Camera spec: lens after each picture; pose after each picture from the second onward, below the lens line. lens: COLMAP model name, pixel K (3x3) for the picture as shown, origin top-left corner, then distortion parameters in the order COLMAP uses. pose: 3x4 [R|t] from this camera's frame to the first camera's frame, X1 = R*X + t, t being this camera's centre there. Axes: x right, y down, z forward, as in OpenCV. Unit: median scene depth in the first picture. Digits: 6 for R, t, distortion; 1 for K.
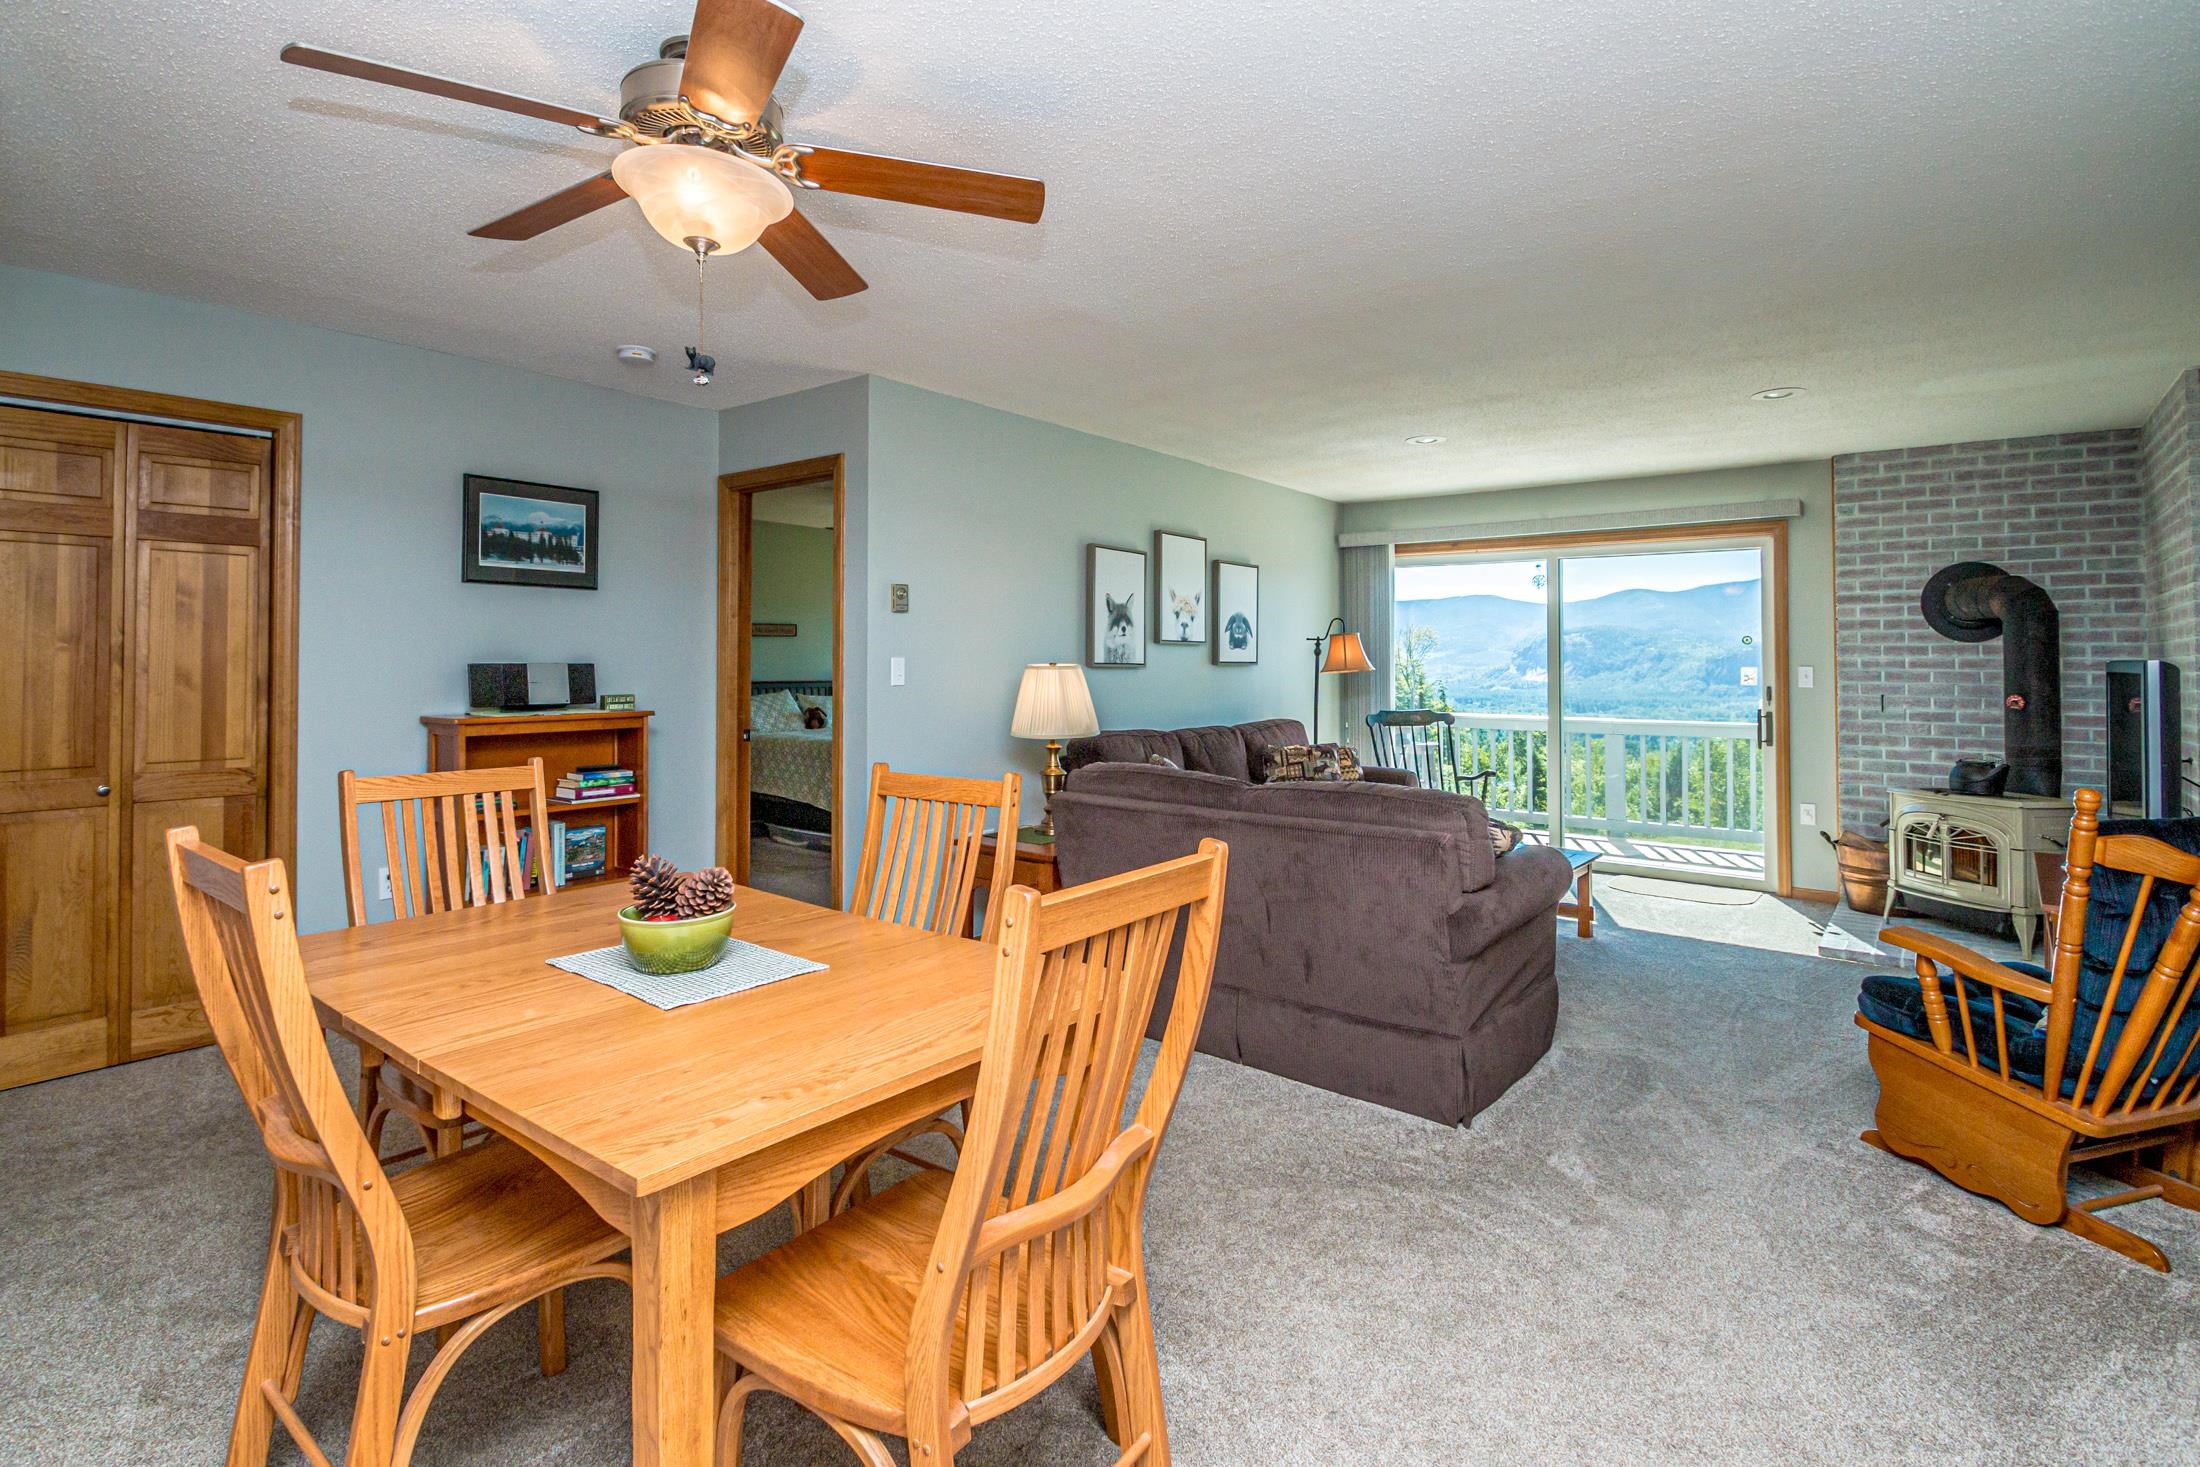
lens RADIAL K [[1072.9, 0, 1124.1], [0, 1072.9, 634.1], [0, 0, 1]] dist [-0.014777, -0.000830]
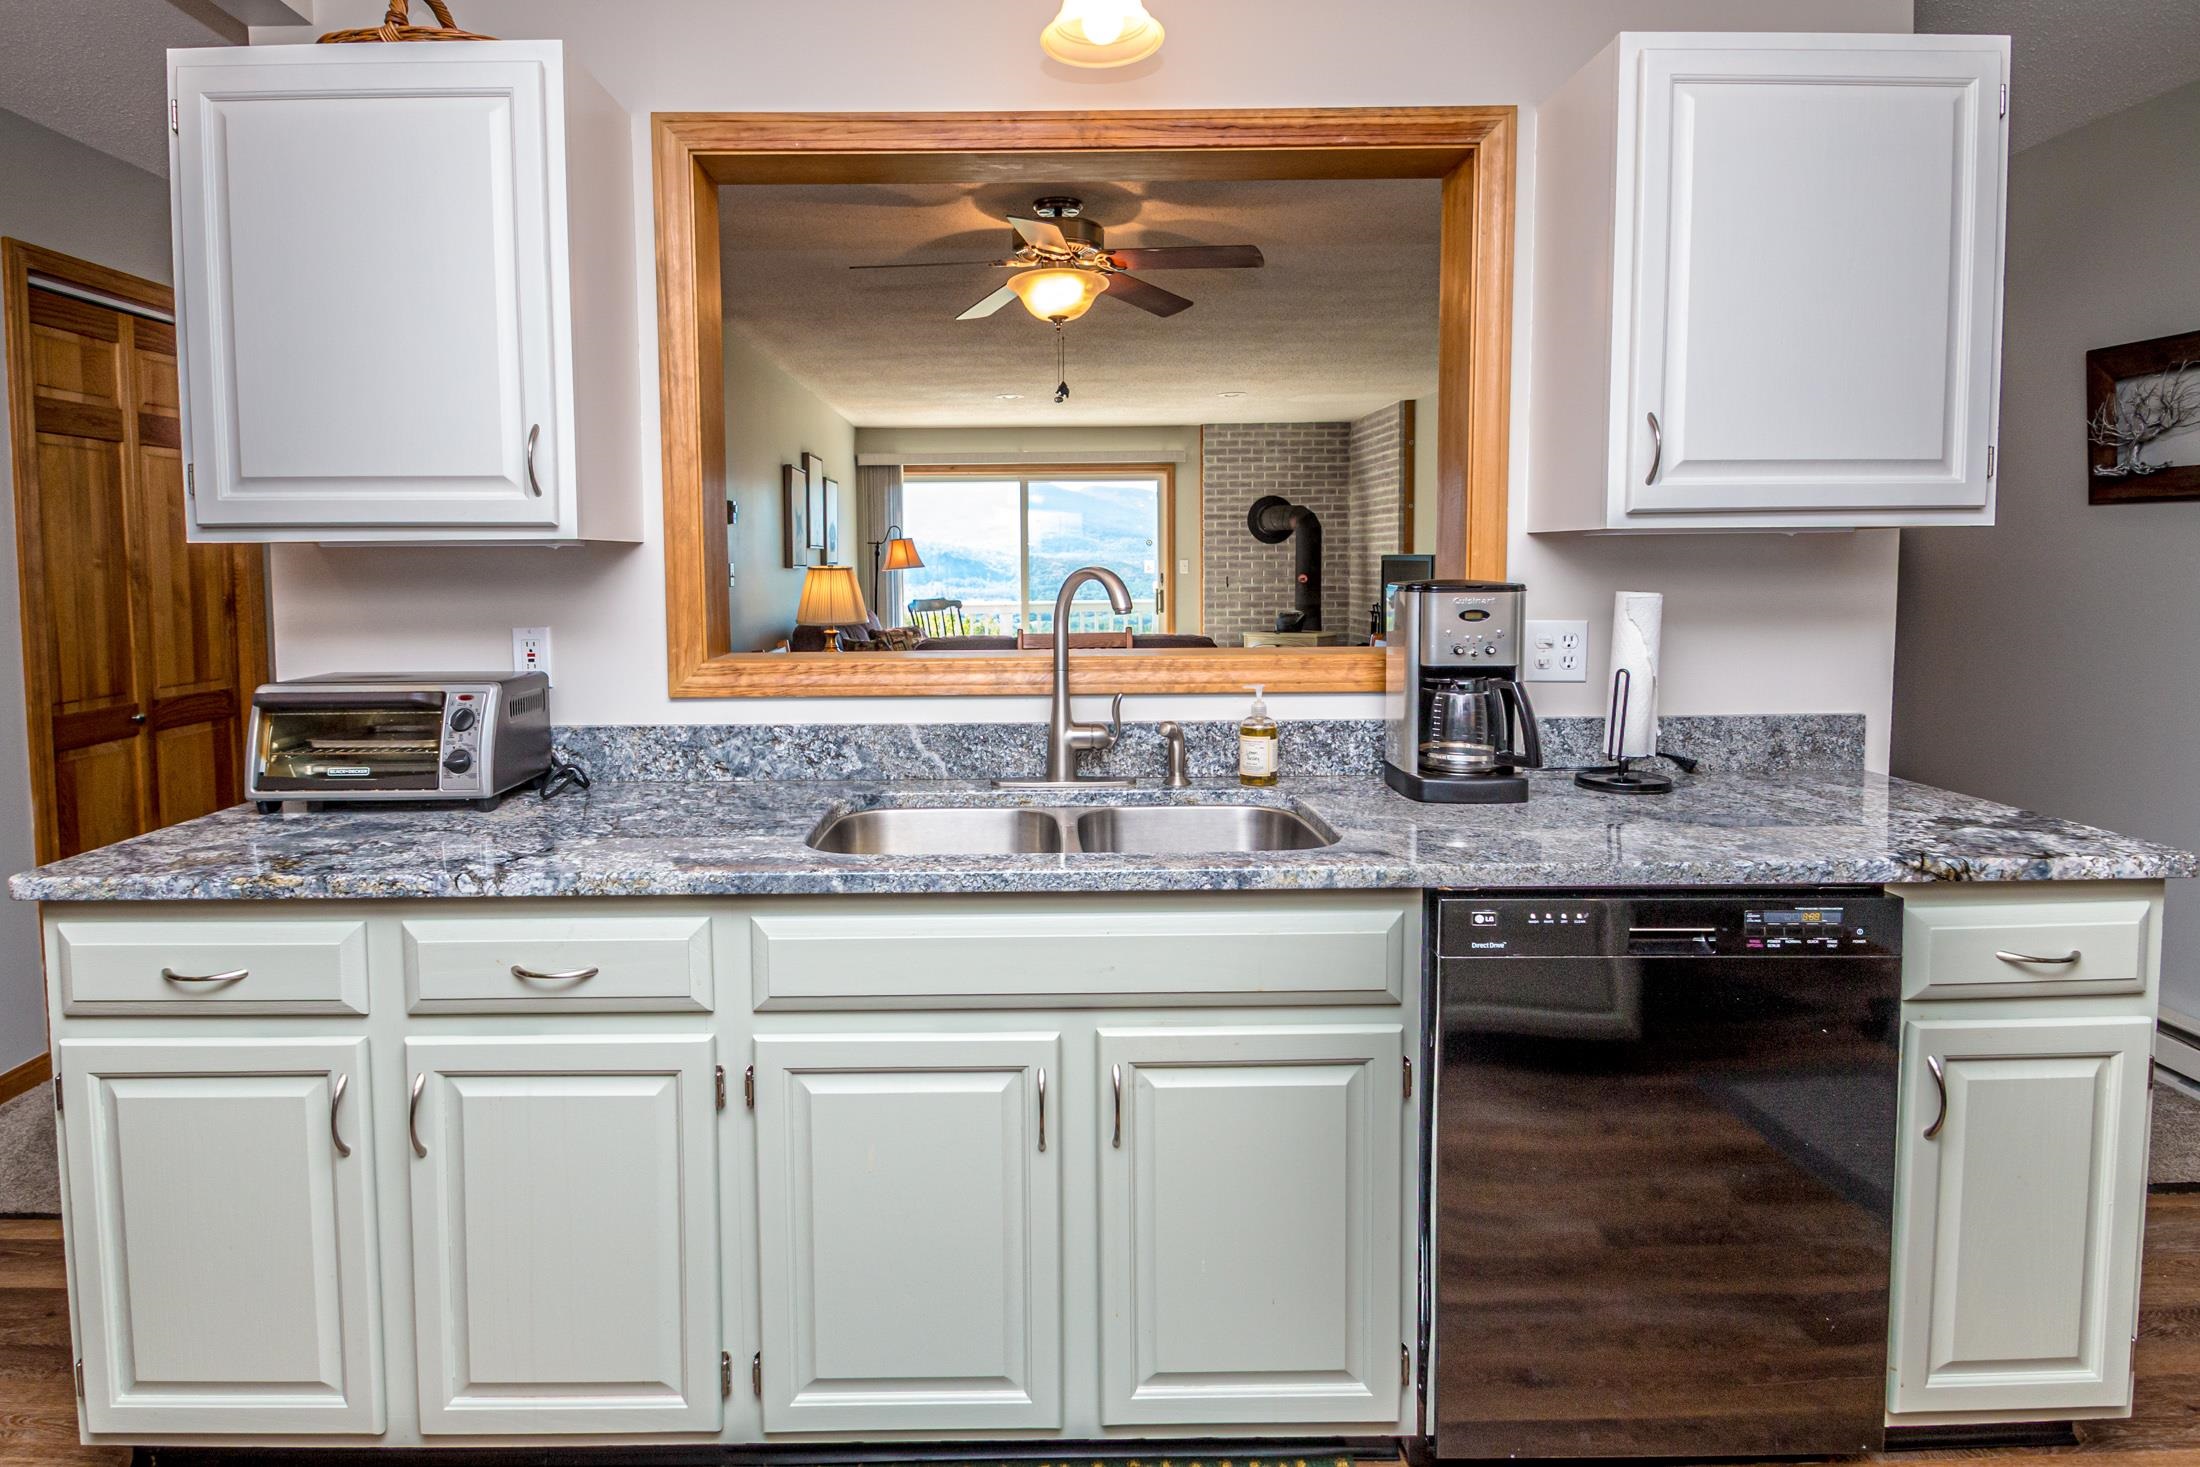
lens RADIAL K [[1106.9, 0, 1031.7], [0, 1106.9, 628.1], [0, 0, 1]] dist [0.016227, -0.000289]
pose [[0.789096, -0.051383, 0.612117, -0.559034], [-0.002659, 0.996200, 0.087052, -0.010978], [-0.614264, -0.070320, 0.785961, -0.145528]]
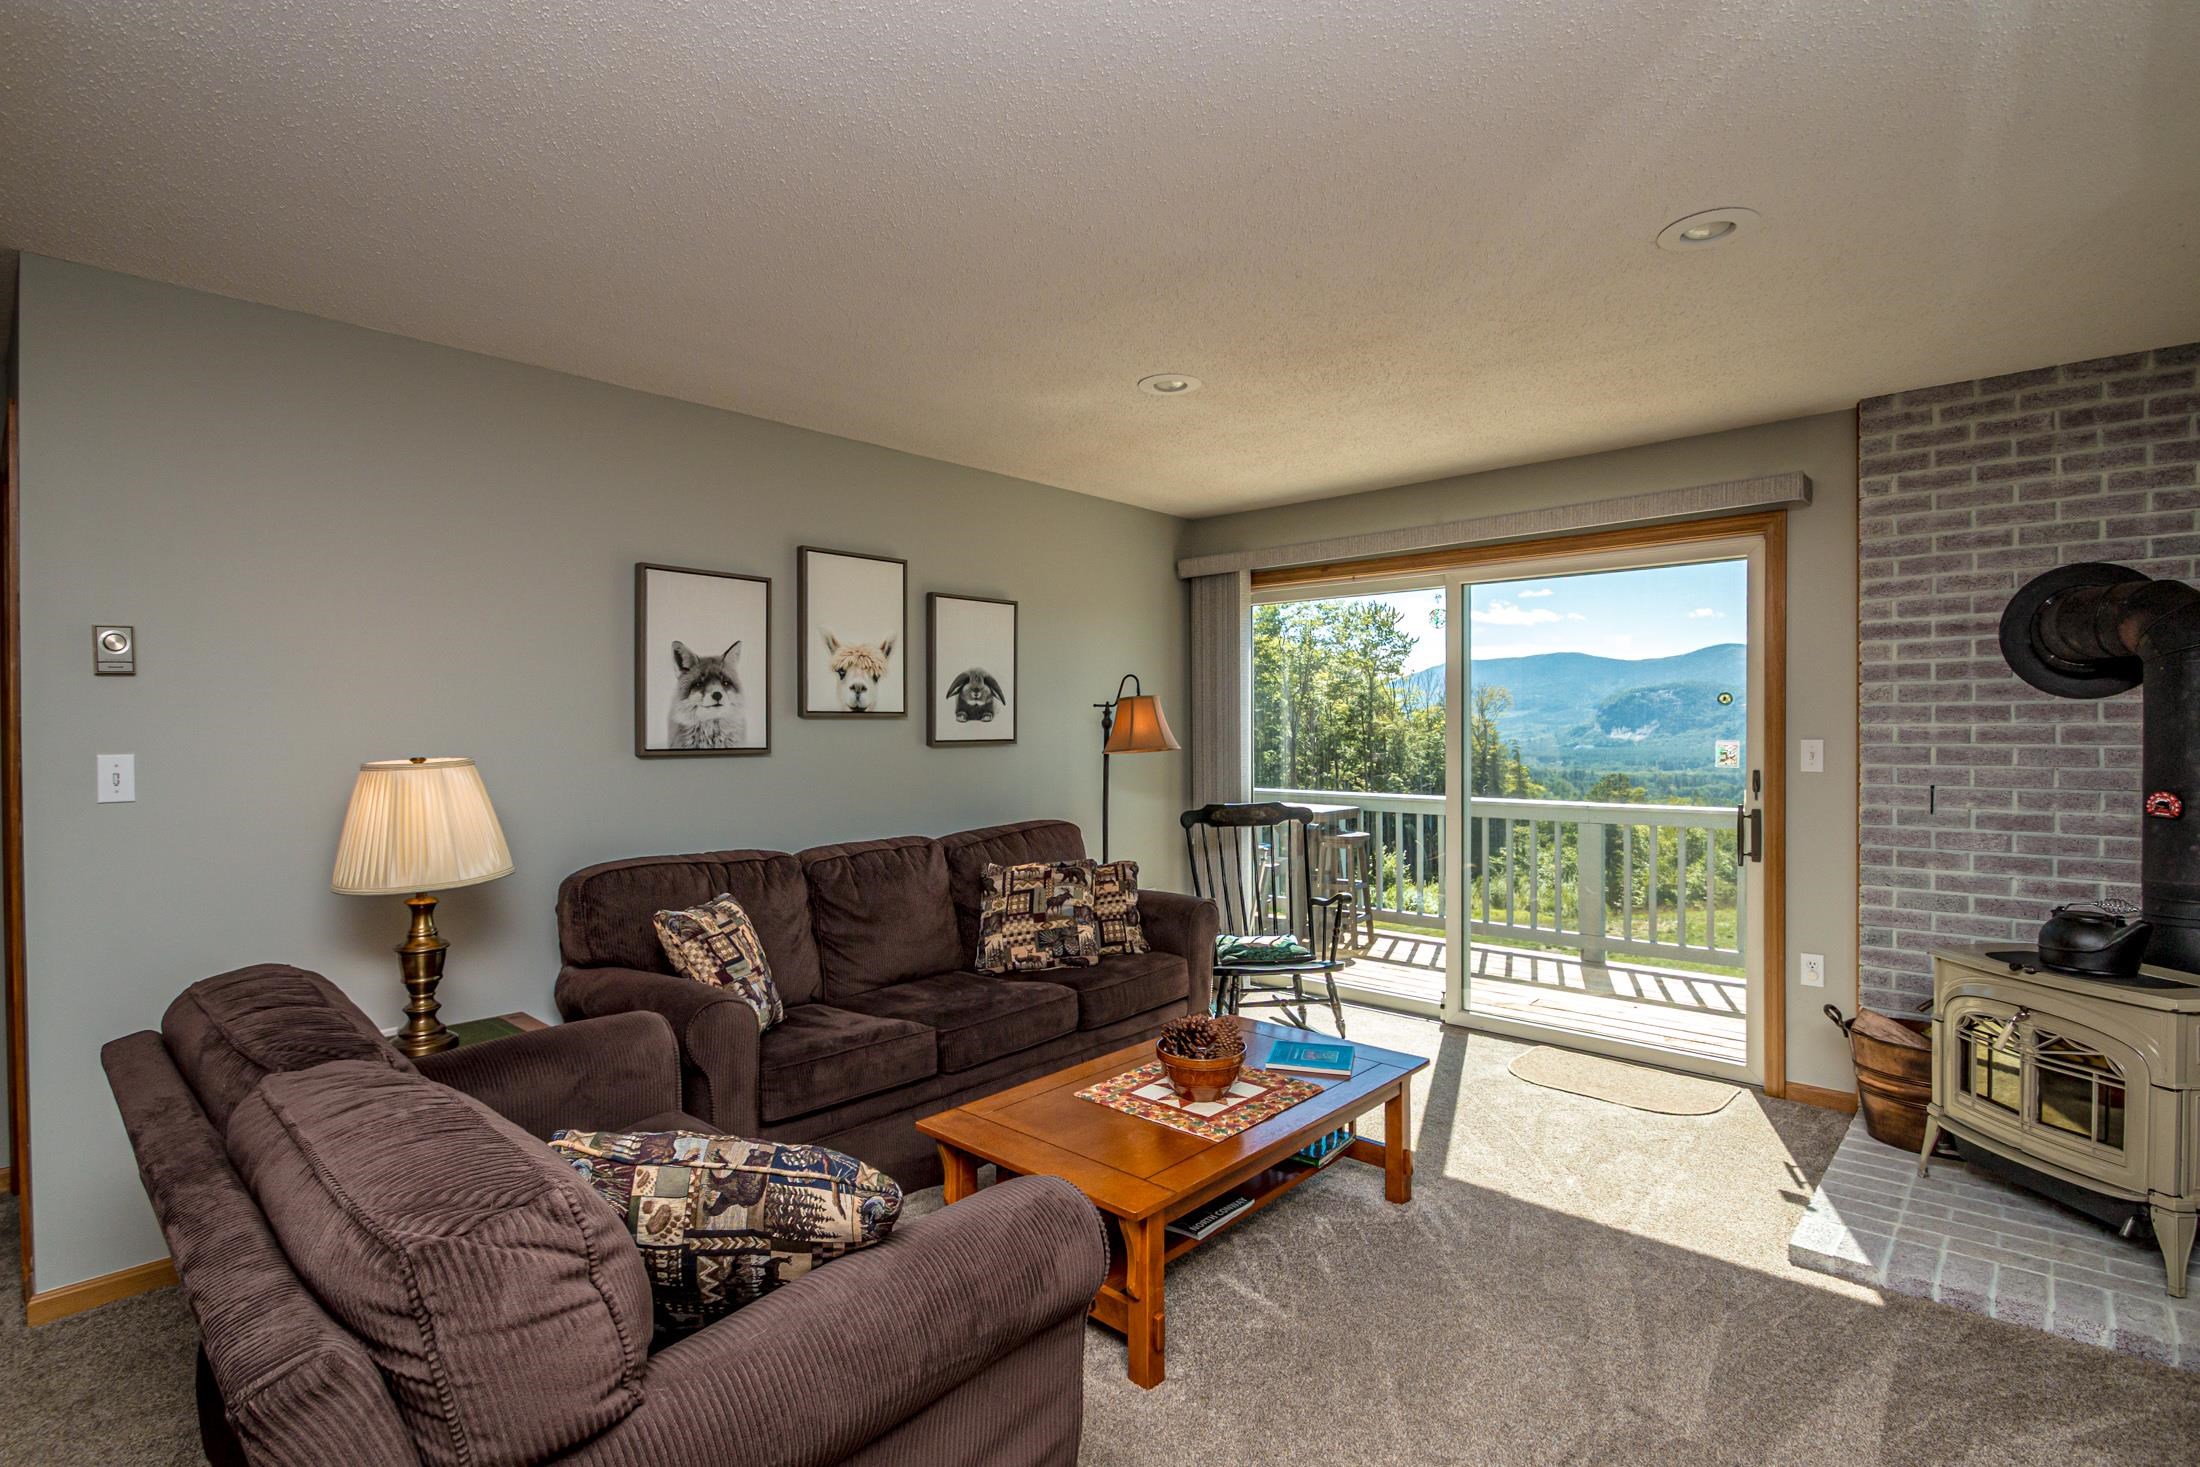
lens RADIAL K [[1057.5, 0, 1138.1], [0, 1057.5, 742.5], [0, 0, 1]] dist [-0.019617, -0.000657]
pose [[0.997928, -0.011348, -0.063332, 0.294255], [0.014023, 0.999022, 0.041944, 0.000365], [0.062794, -0.042745, 0.997111, 0.371440]]
